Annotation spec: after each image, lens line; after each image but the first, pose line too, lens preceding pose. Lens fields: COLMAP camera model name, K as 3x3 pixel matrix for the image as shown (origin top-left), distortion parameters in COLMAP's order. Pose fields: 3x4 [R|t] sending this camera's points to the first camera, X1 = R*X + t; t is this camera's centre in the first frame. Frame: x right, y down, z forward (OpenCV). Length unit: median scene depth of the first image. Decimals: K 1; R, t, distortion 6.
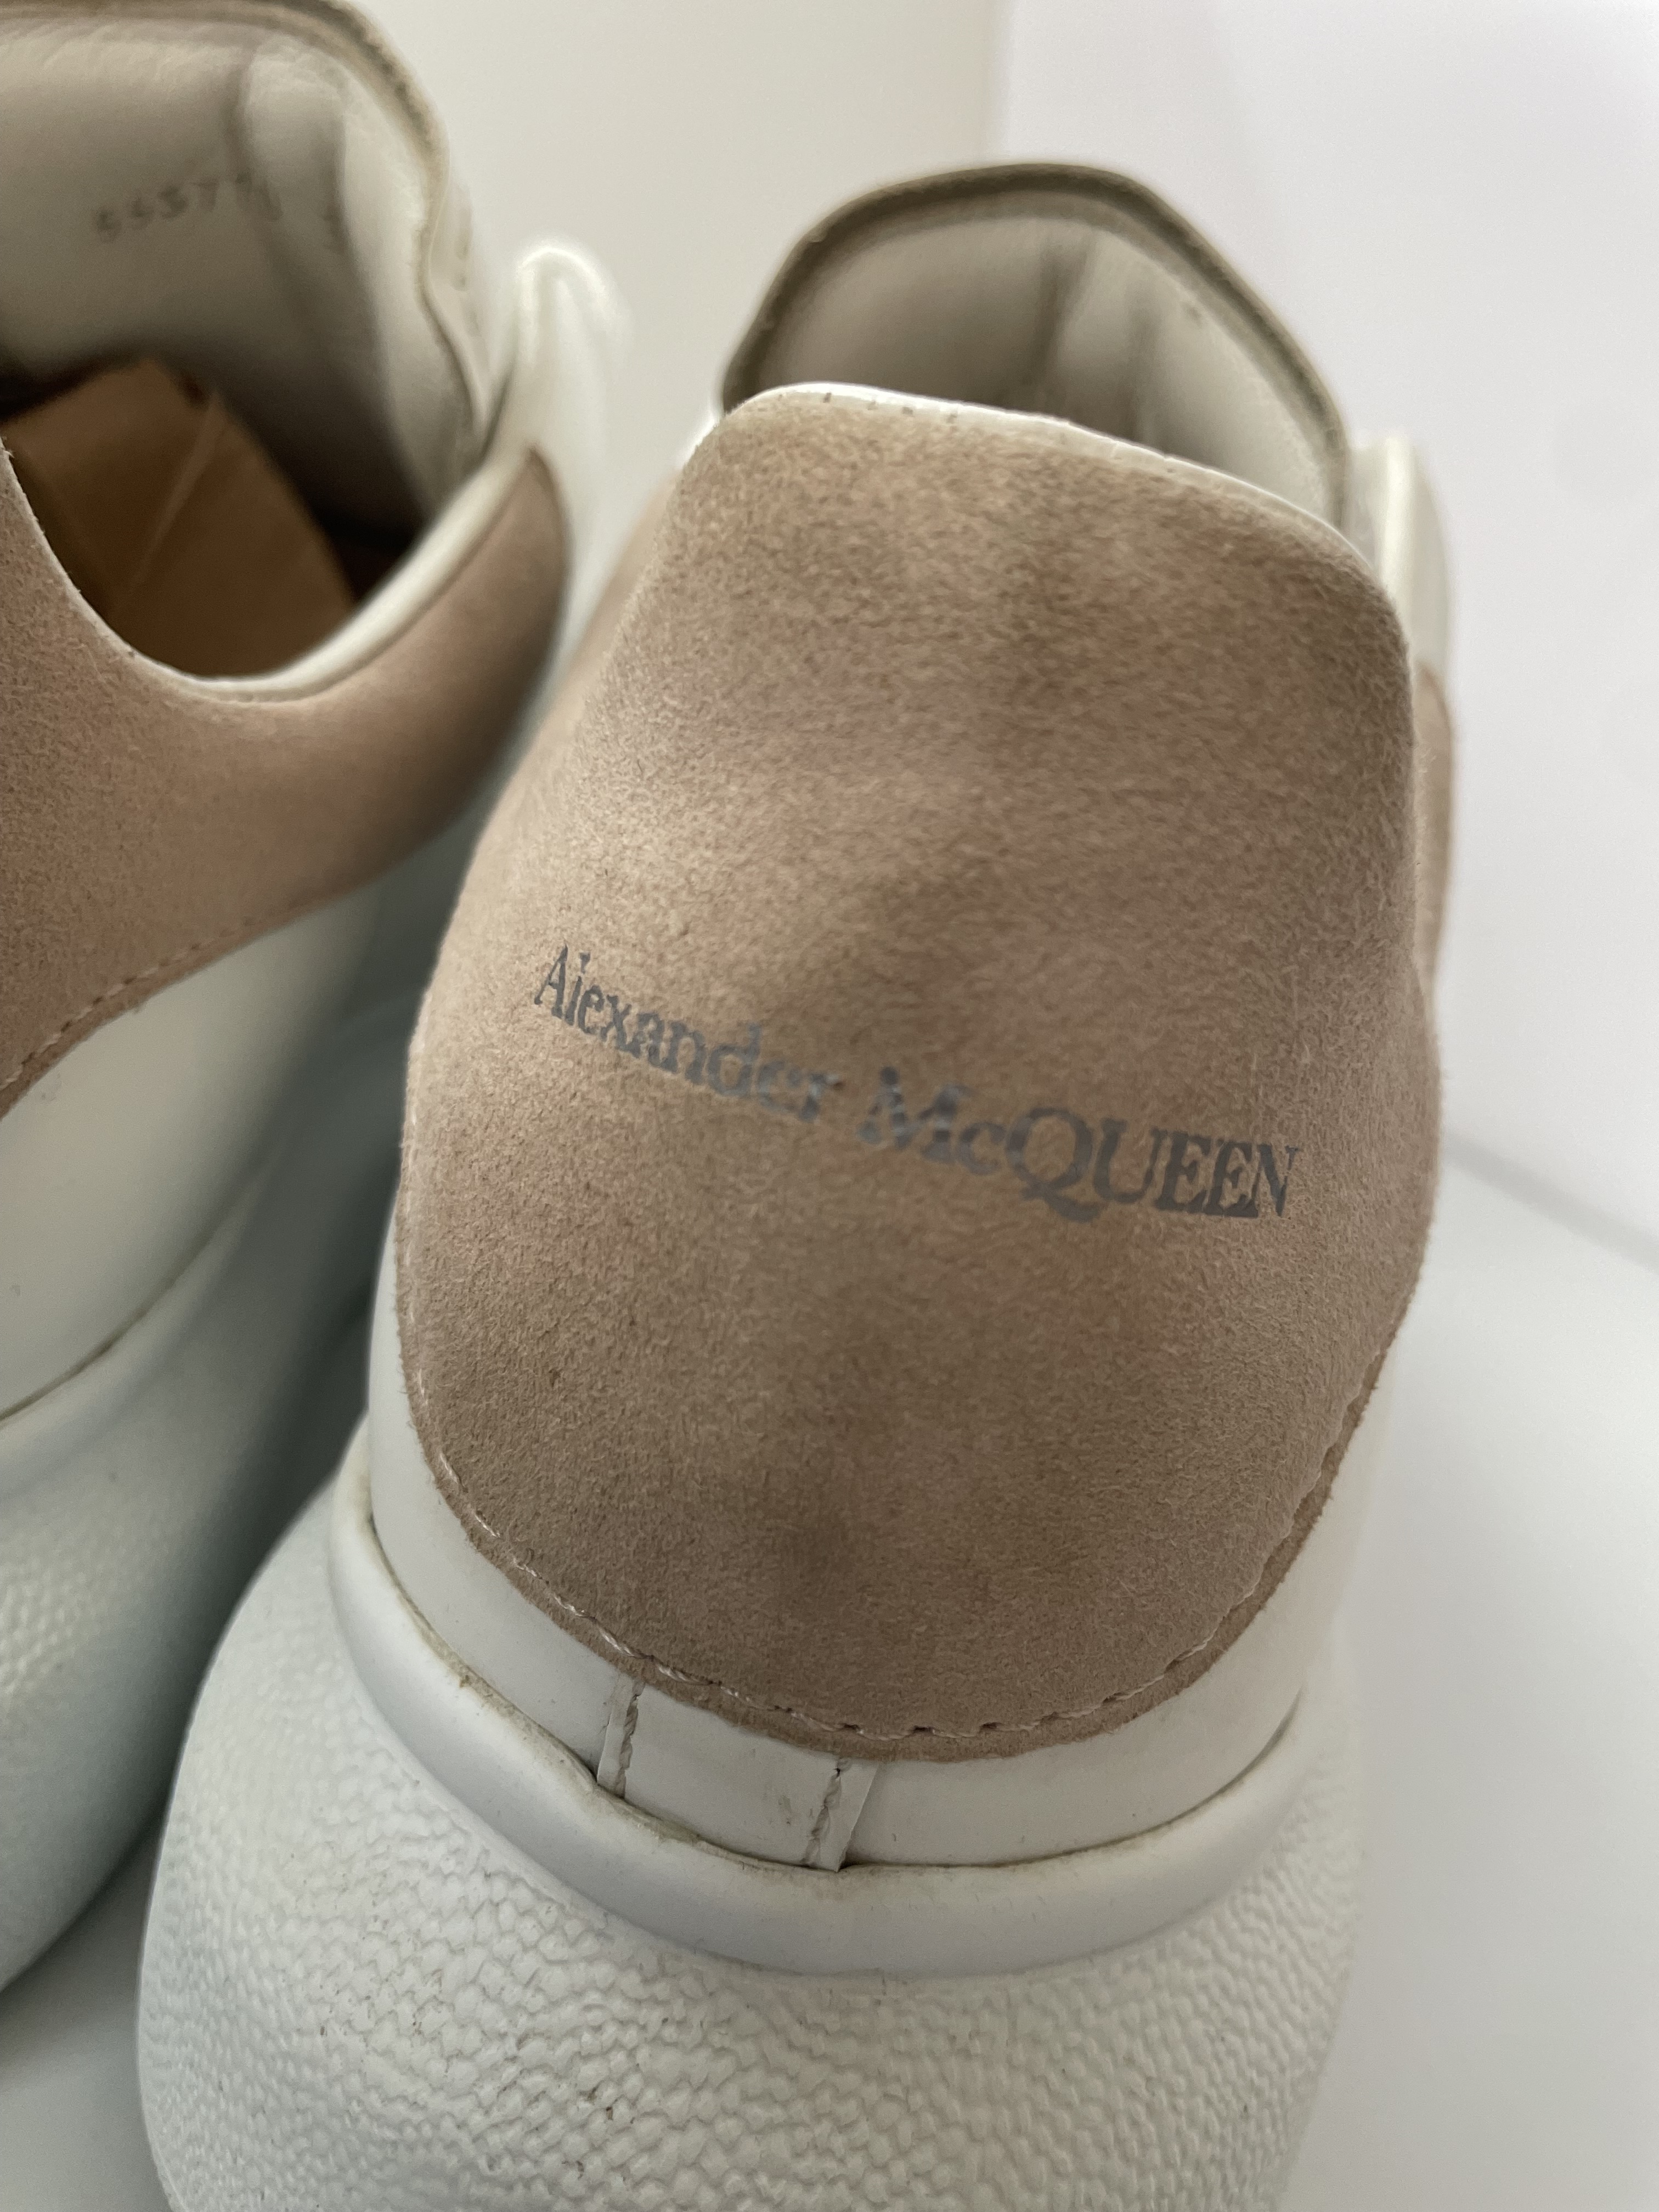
lens RADIAL K [[1735.6, 0, 829.5], [0, 1735.6, 1106.0], [0, 0, 1]] dist [0.115515, -0.219036]
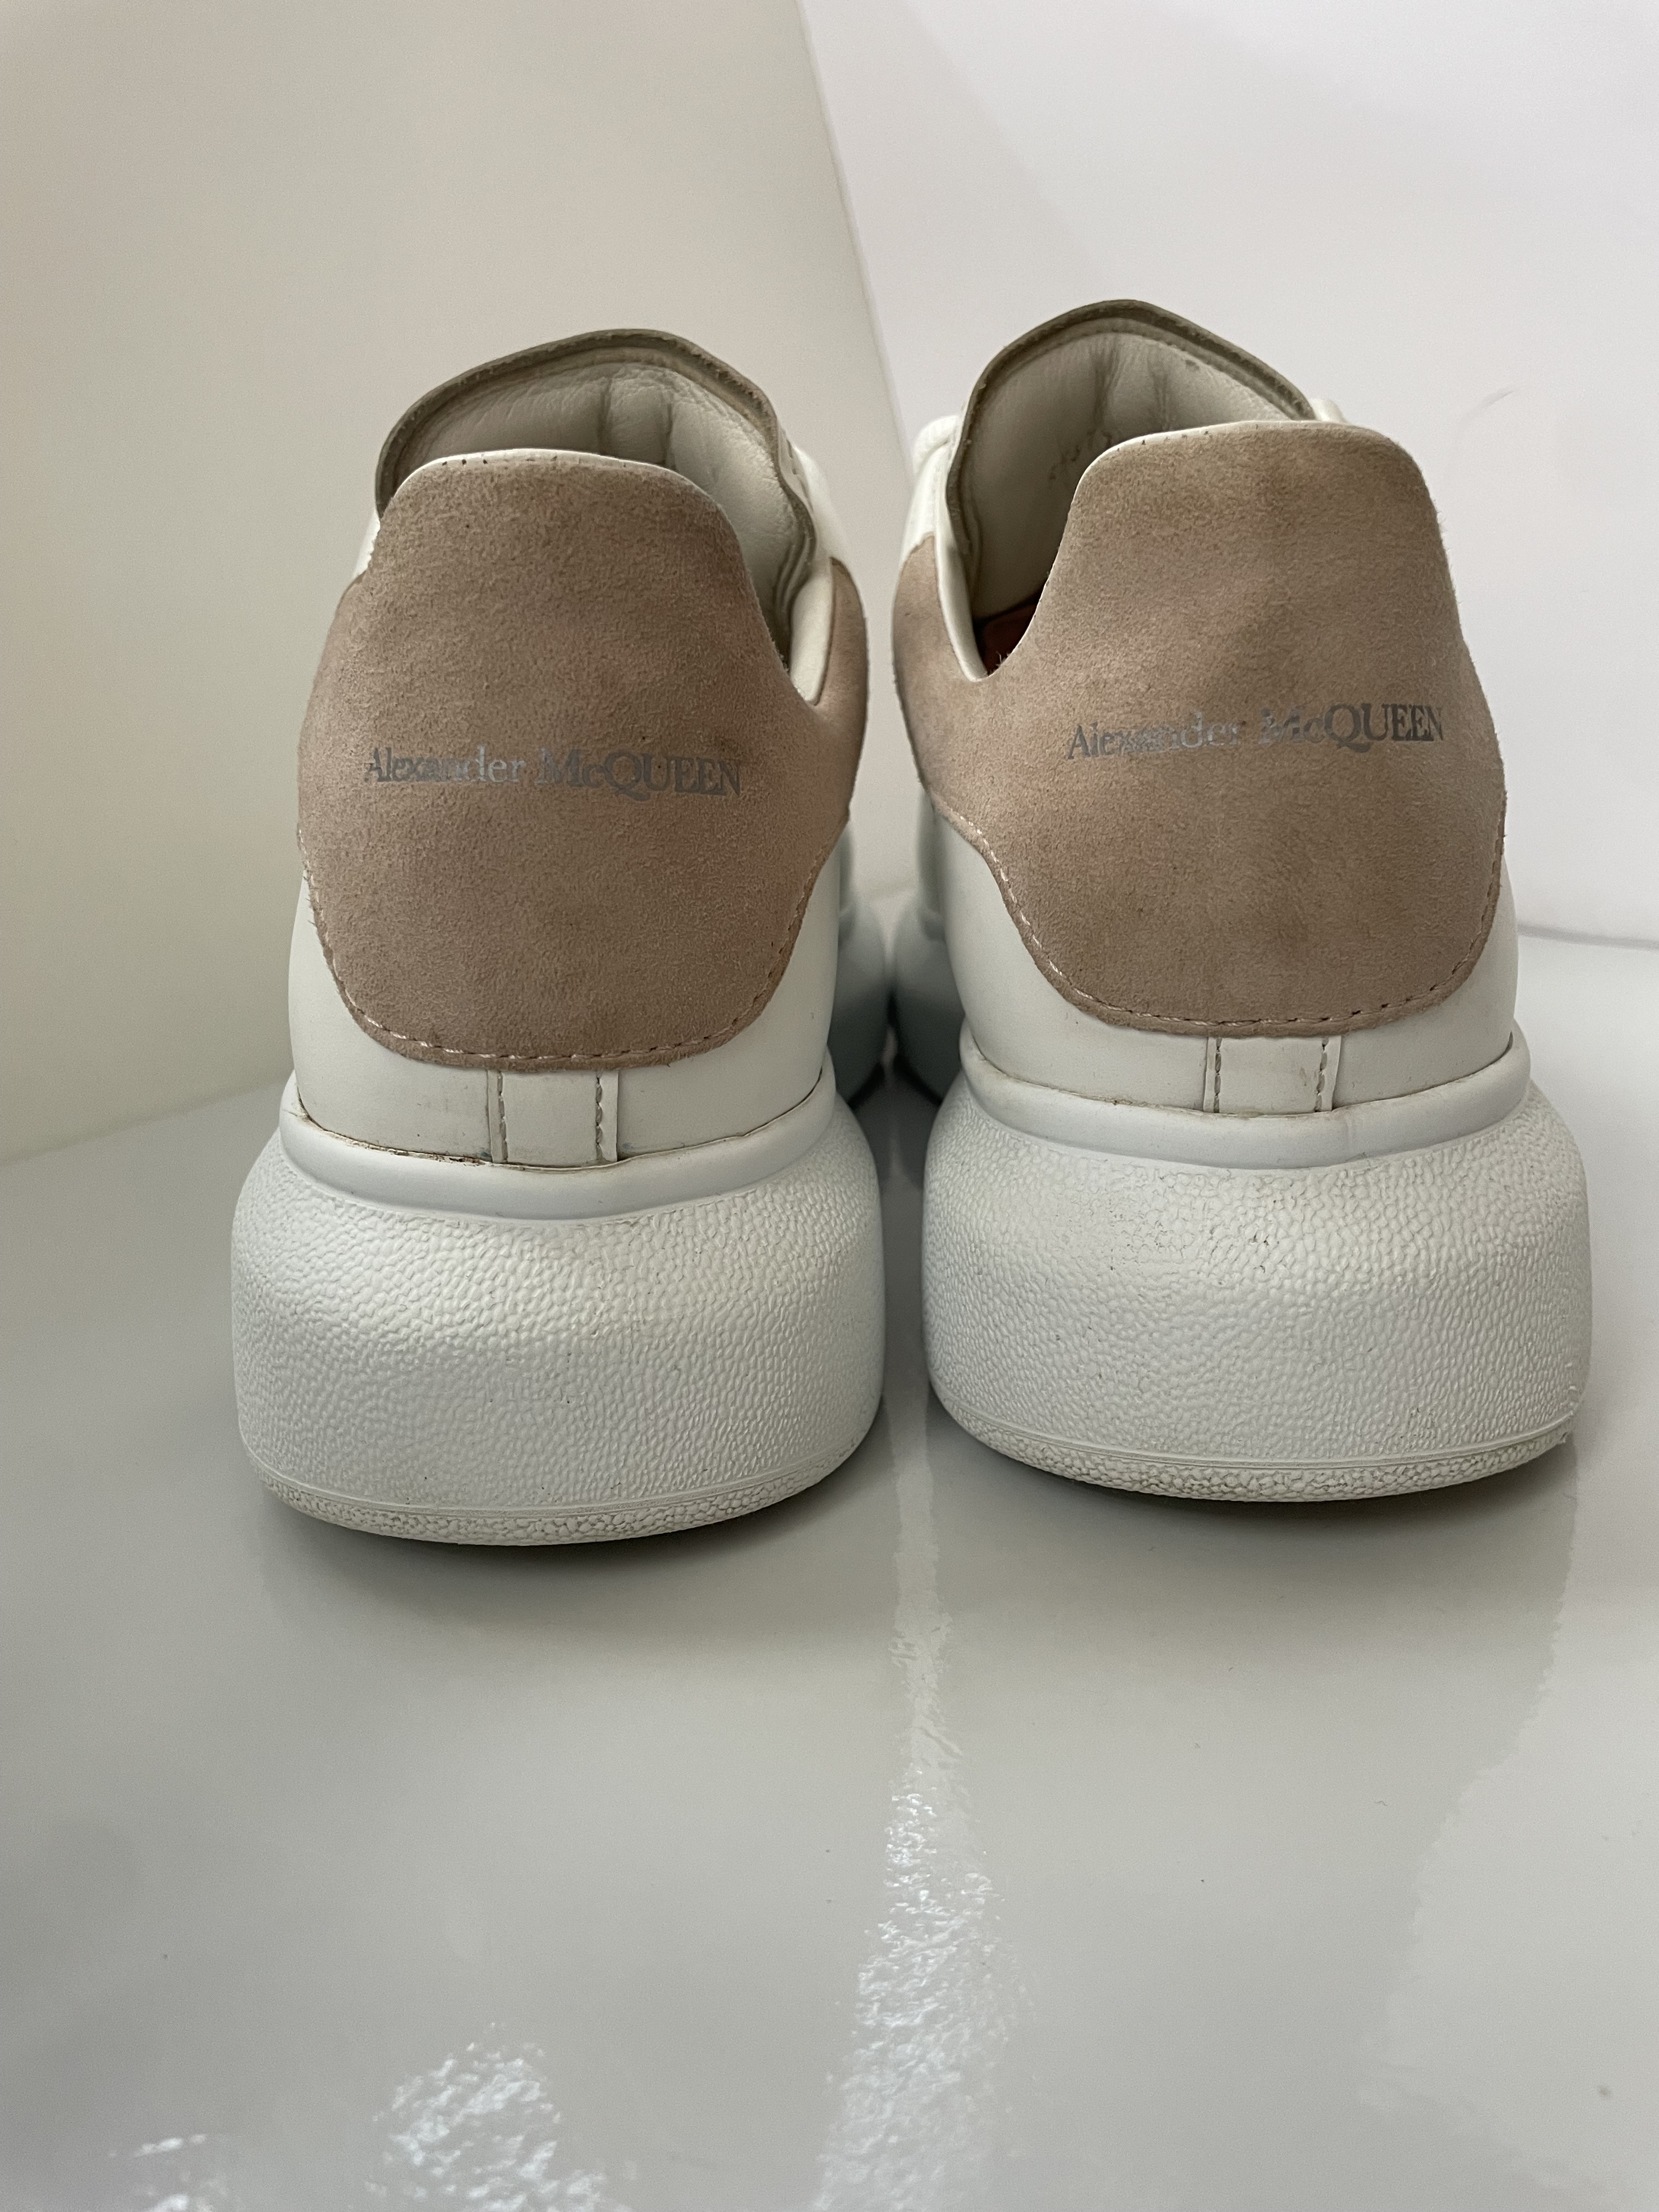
lens RADIAL K [[1673.1, 0, 829.5], [0, 1673.1, 1106.0], [0, 0, 1]] dist [0.040871, -0.002516]
pose [[0.955795, -0.294033, 0.000955, -0.626856], [0.293726, 0.954637, -0.048916, 0.390867], [0.013471, 0.047034, 0.998802, -1.110240]]
